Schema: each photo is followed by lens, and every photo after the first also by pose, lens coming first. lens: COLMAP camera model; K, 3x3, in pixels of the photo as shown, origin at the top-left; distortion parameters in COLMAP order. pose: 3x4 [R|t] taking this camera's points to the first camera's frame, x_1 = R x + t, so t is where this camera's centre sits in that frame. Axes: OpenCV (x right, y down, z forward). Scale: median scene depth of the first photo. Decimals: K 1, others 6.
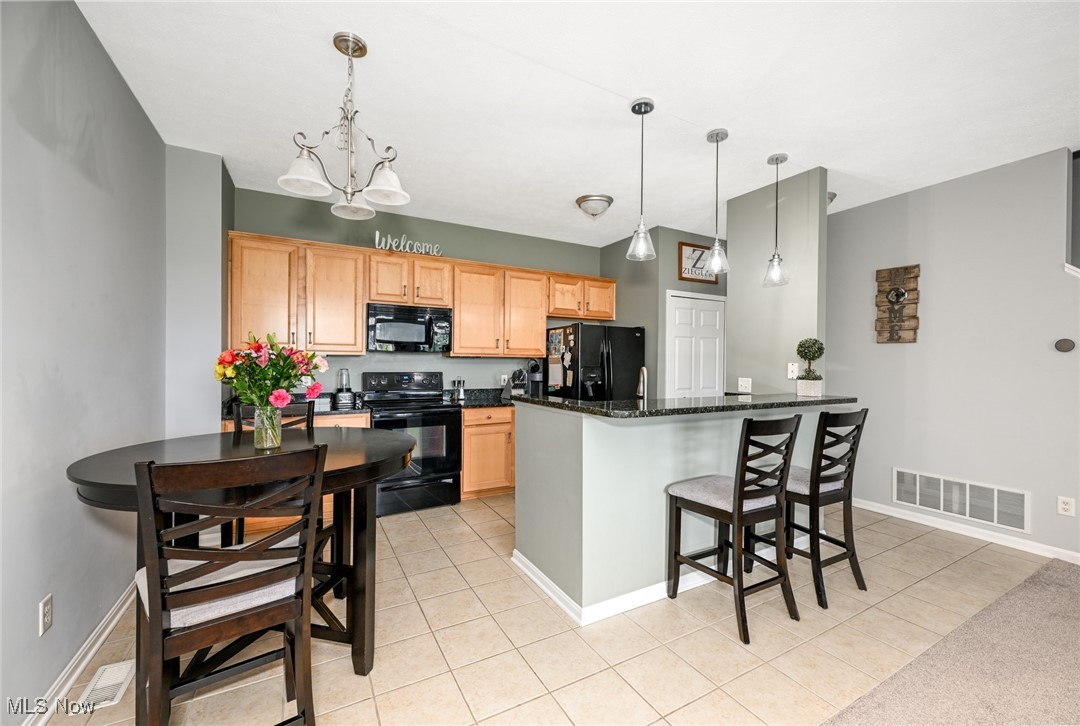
lens RADIAL K [[433.0, 0, 540.0], [0, 433.0, 363.0], [0, 0, 1]] dist [0.002797, 0.000246]
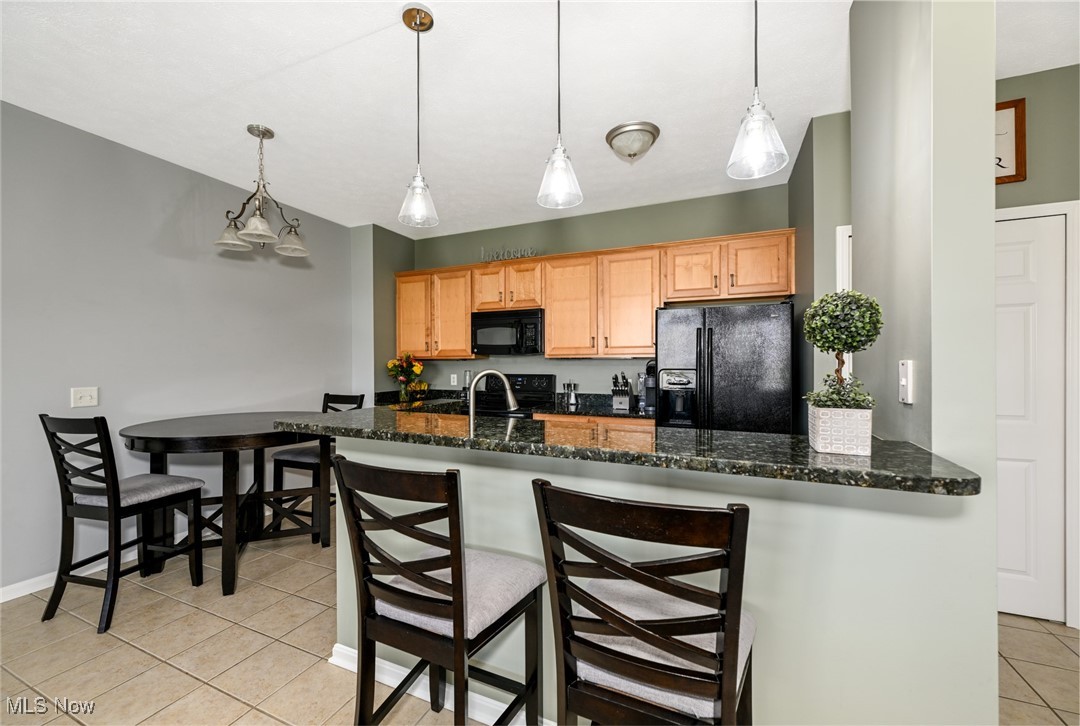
lens RADIAL K [[433.0, 0, 540.0], [0, 433.0, 363.0], [0, 0, 1]] dist [0.002797, 0.000246]
pose [[0.605262, -0.008947, -0.795976, 0.591906], [0.005801, 0.999960, -0.006828, 0.002009], [0.796005, -0.000485, 0.605290, 0.443210]]
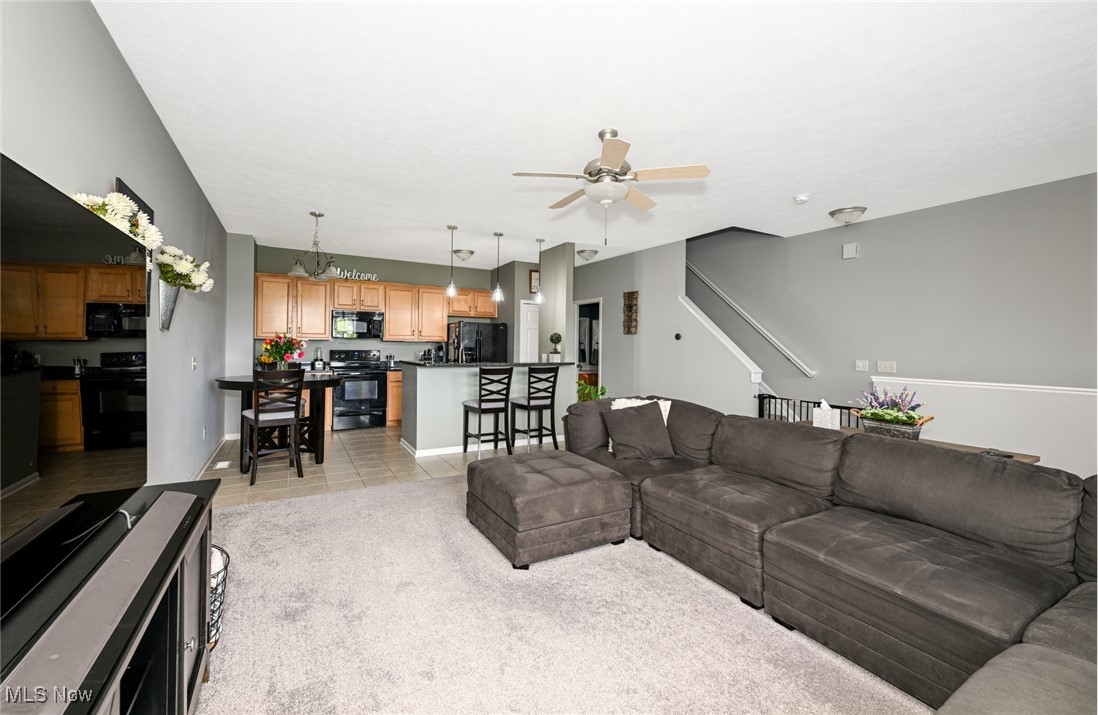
lens RADIAL K [[458.7, 0, 540.6], [0, 458.7, 344.3], [0, 0, 1]] dist [-0.000269, -0.000015]
pose [[0.999991, 0.004022, -0.001352, 0.433917], [-0.004030, 0.999978, -0.005311, 0.005456], [0.001330, 0.005316, 0.999985, -0.825305]]
